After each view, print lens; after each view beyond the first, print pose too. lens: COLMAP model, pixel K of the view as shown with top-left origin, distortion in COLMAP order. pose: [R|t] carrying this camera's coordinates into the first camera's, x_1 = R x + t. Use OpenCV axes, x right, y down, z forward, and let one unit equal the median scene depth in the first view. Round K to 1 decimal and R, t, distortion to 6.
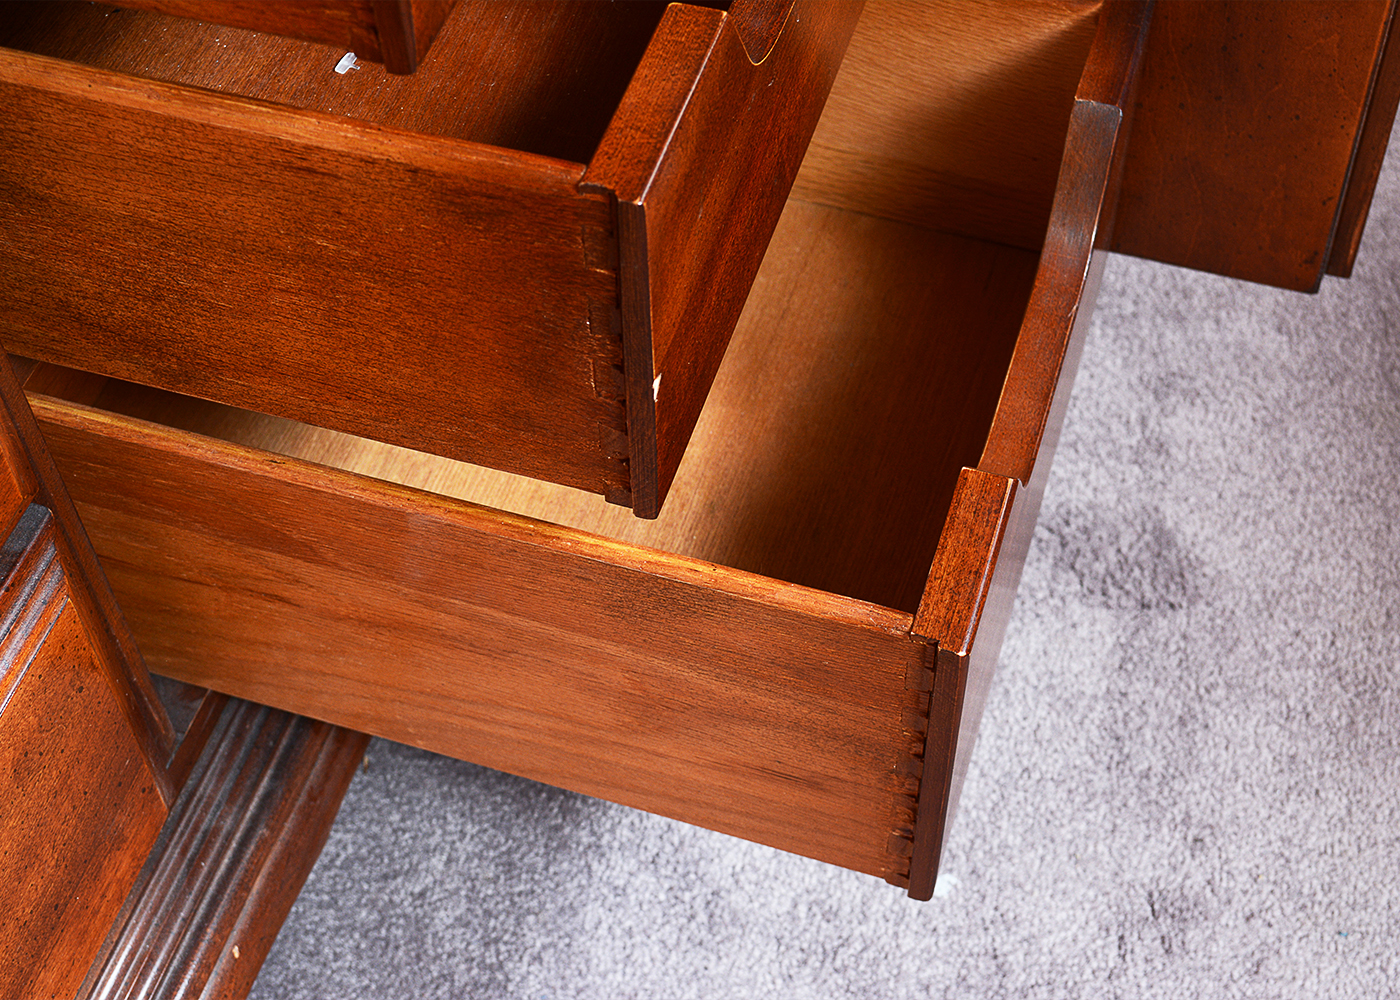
lens RADIAL K [[2193.5, 0, 699.7], [0, 2193.5, 499.7], [0, 0, 1]] dist [0.001574, 0.000000]
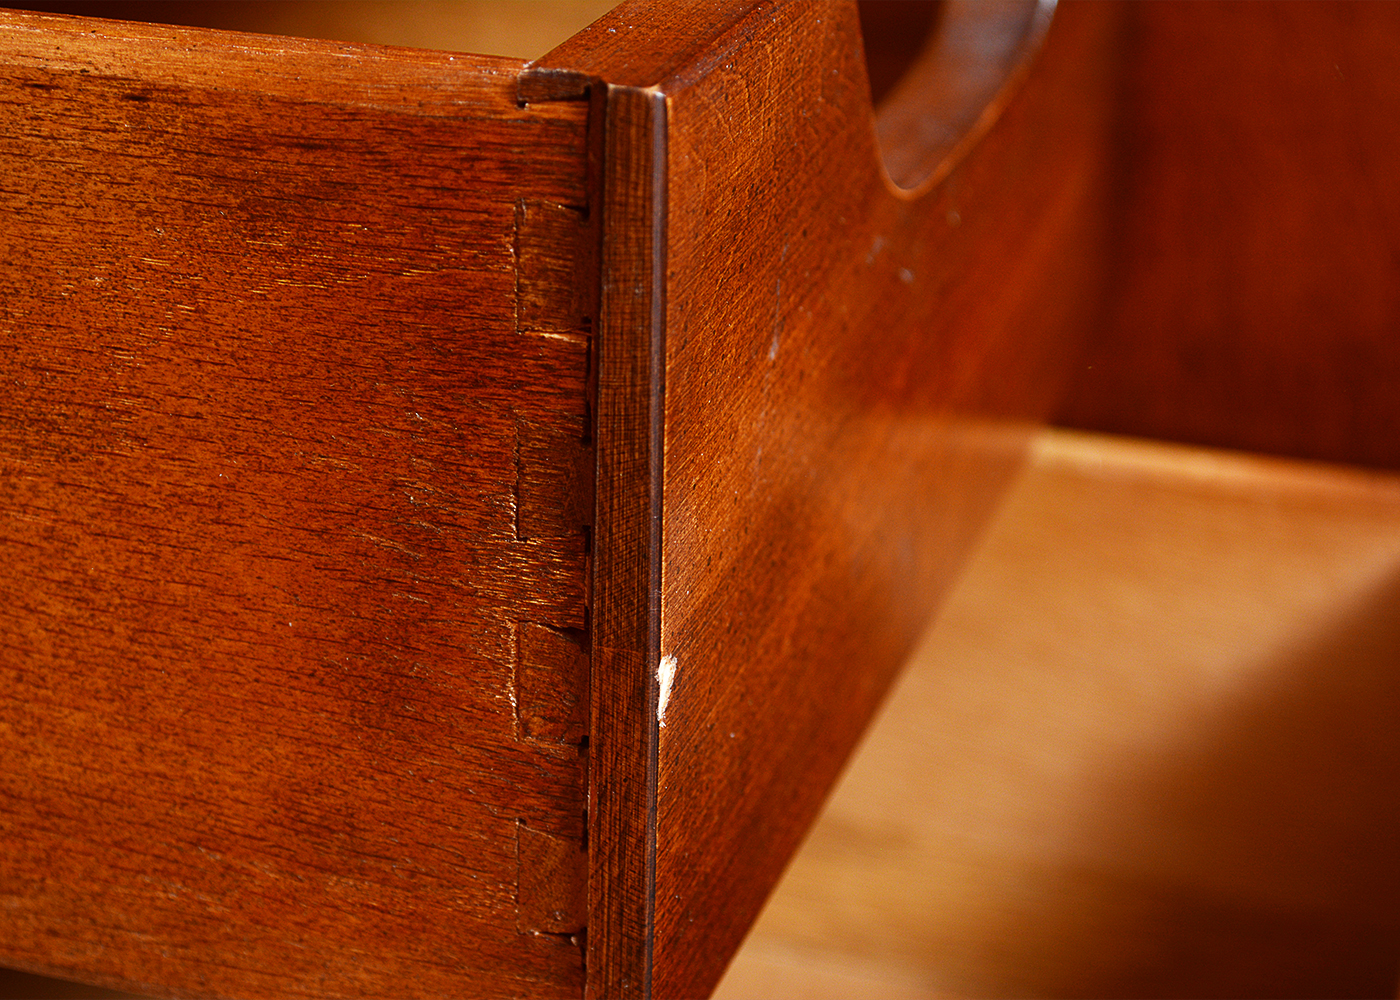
lens RADIAL K [[3203.8, 0, 700.0], [0, 3203.8, 500.0], [0, 0, 1]] dist [0.032096, 0.000000]
pose [[0.999269, 0.036140, 0.012453, -0.022012], [-0.025206, 0.867904, -0.496092, 0.222720], [-0.028737, 0.495416, 0.868180, 0.450869]]
